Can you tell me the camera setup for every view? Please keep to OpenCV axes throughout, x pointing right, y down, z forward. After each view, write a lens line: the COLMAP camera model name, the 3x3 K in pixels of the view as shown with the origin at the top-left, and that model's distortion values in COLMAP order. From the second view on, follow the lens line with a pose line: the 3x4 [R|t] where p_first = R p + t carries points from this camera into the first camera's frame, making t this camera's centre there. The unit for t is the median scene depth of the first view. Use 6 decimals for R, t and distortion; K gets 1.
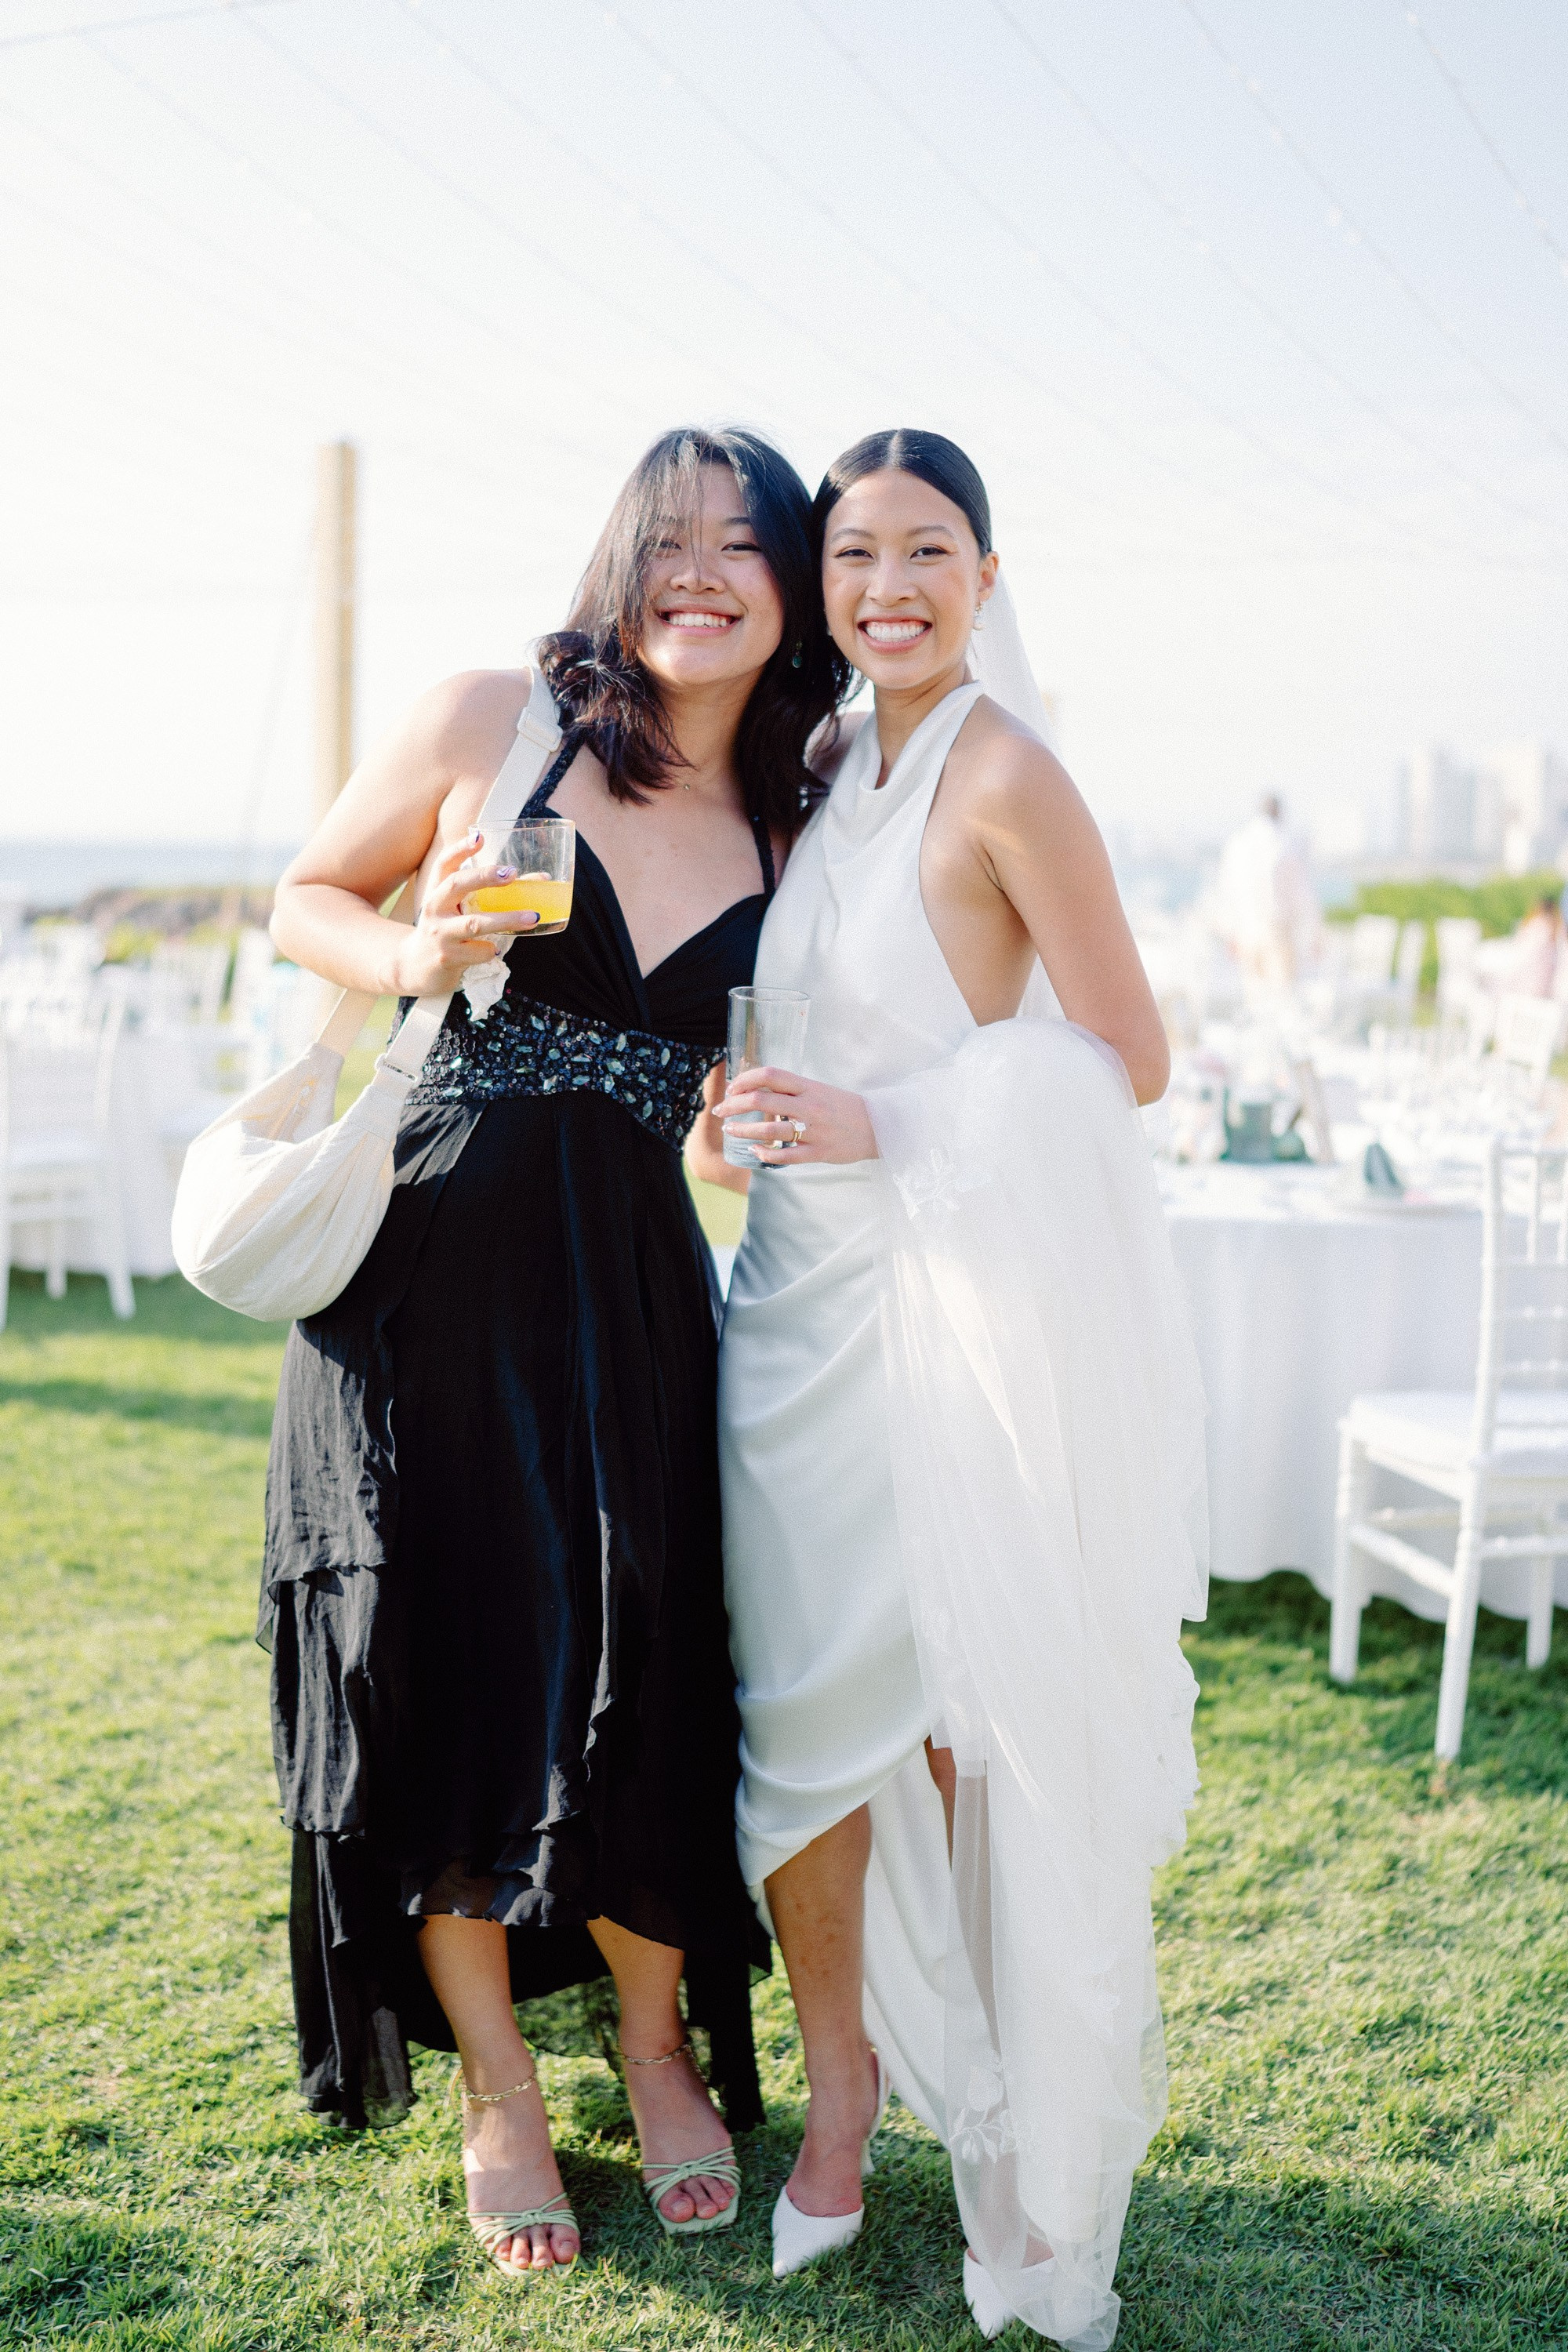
lens RADIAL K [[2349.6, 0, 785.2], [0, 2349.6, 1175.8], [0, 0, 1]] dist [-0.002812, 0.000000]
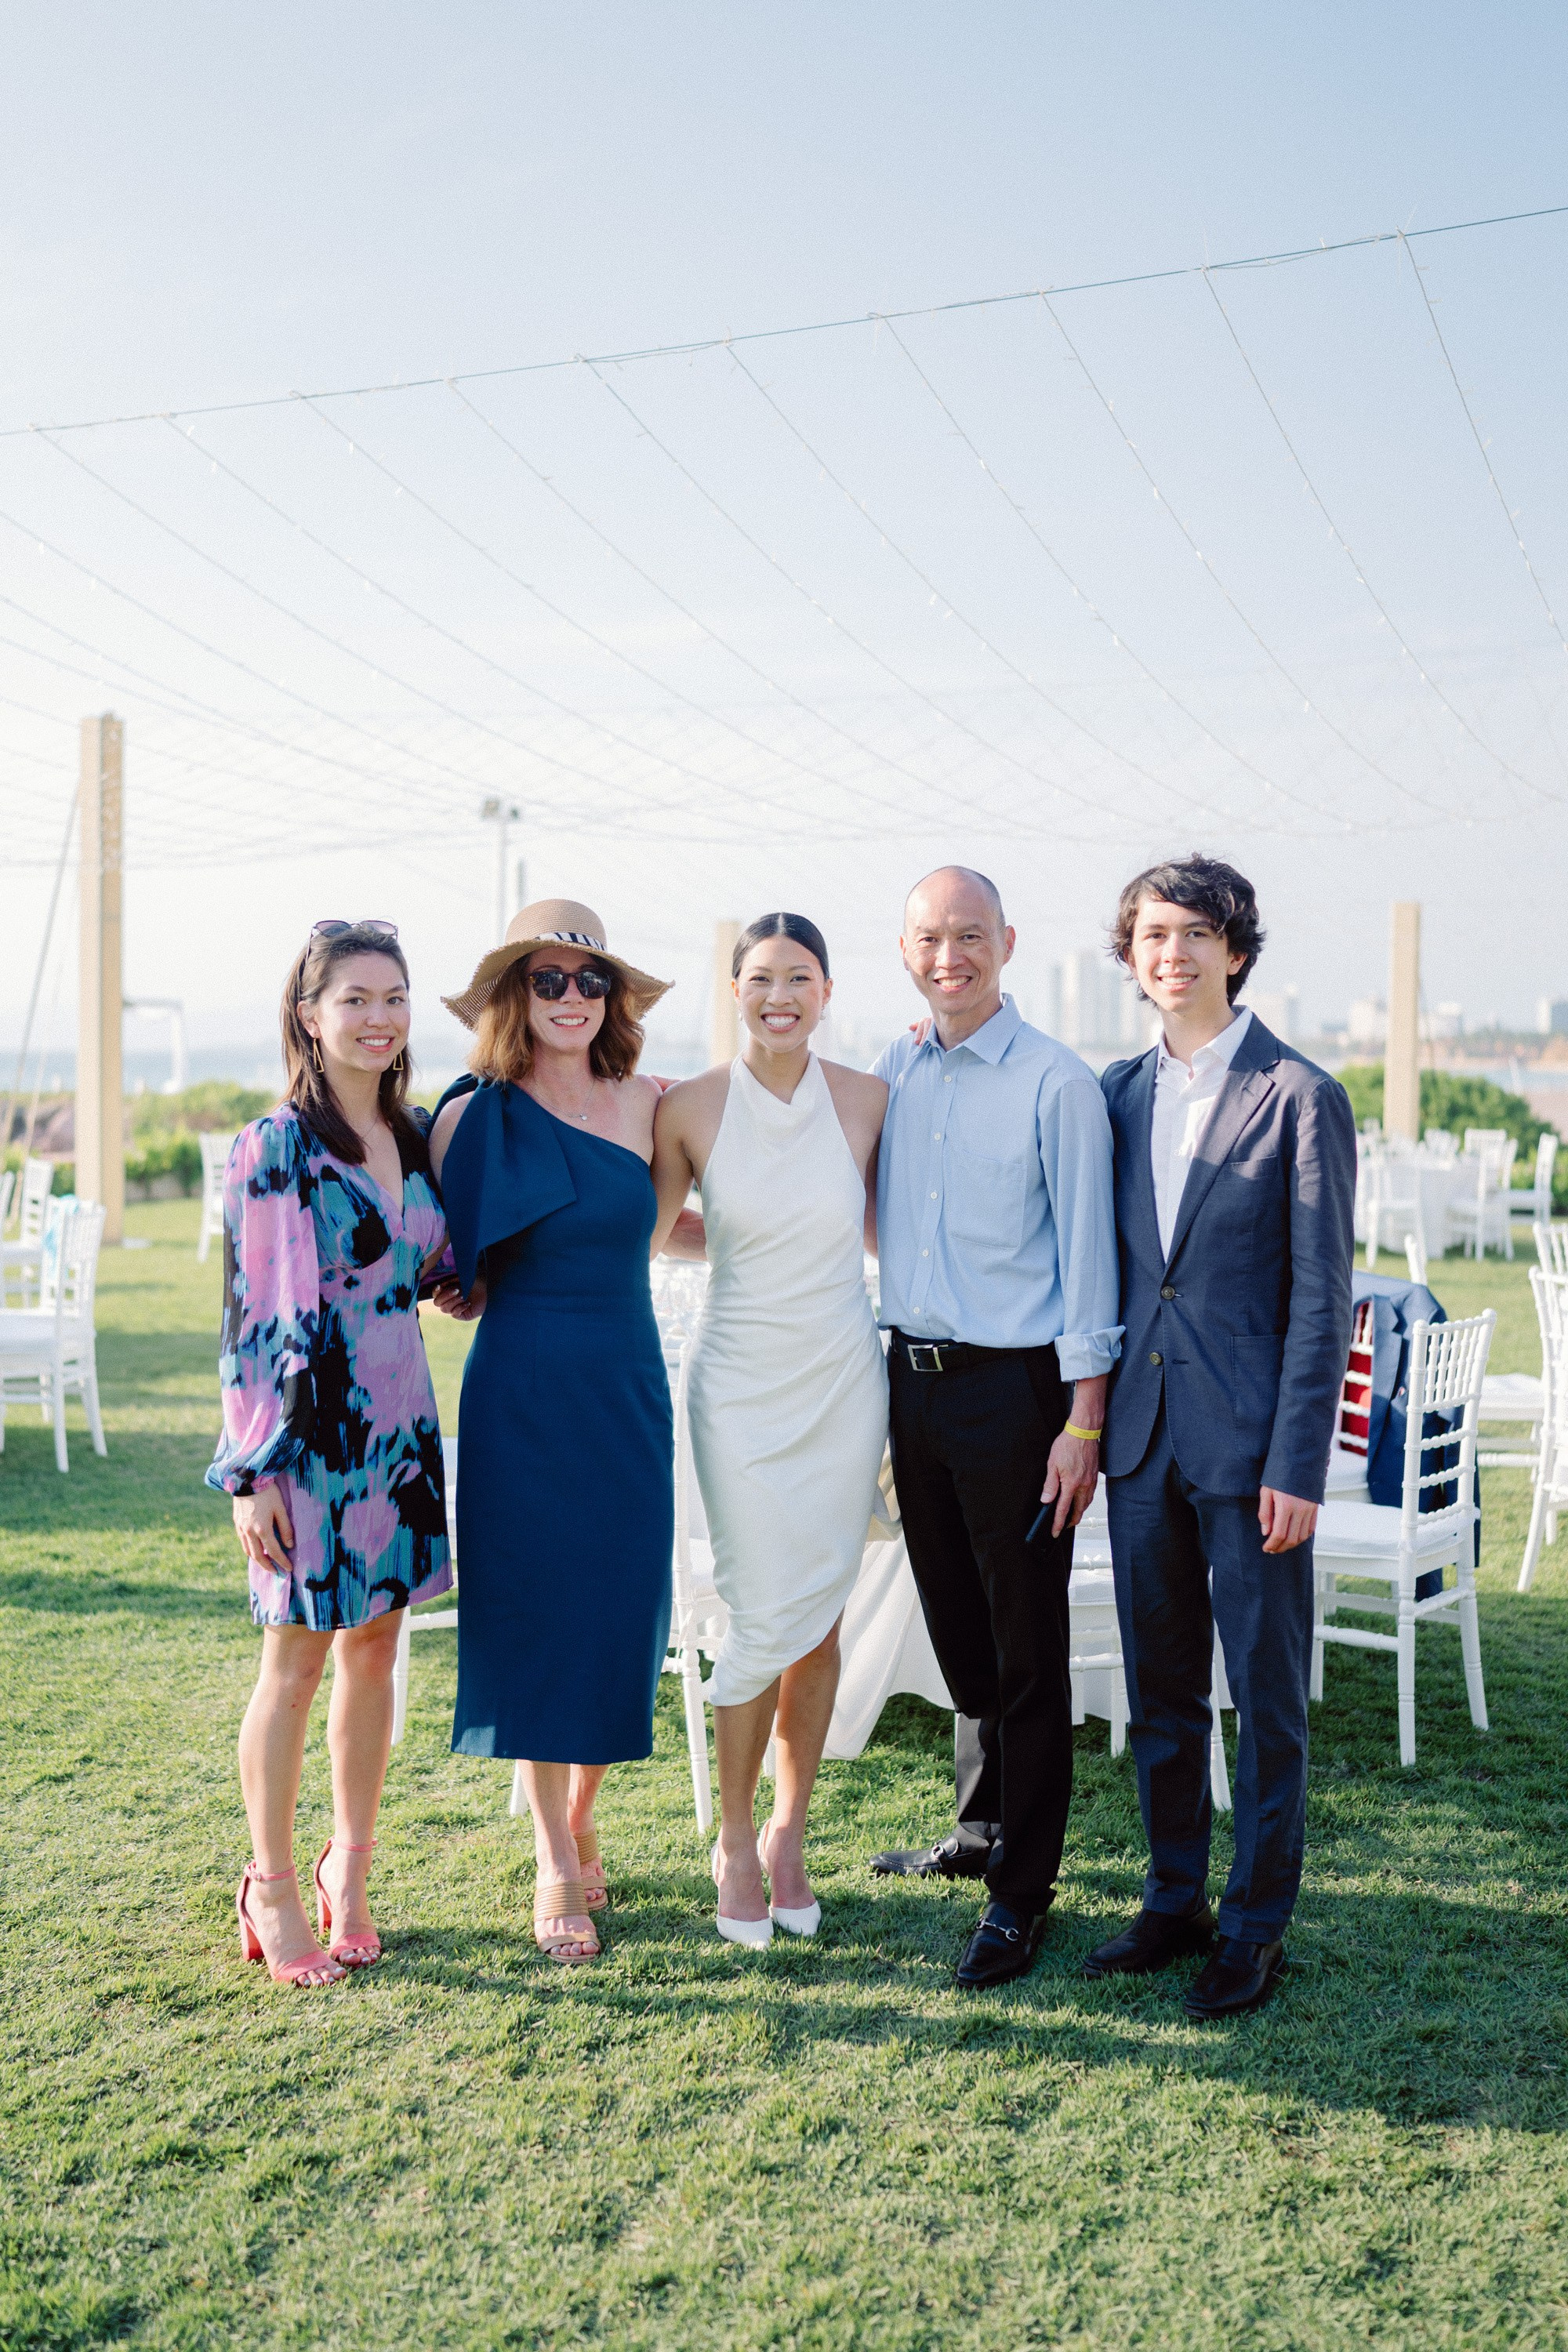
lens RADIAL K [[2383.6, 0, 782.6], [0, 2383.6, 1177.8], [0, 0, 1]] dist [-0.007082, 0.000000]
pose [[0.993079, -0.014126, 0.116594, -0.002839], [0.020328, 0.998431, -0.052171, -0.047329], [-0.115674, 0.054181, 0.991808, -0.324728]]
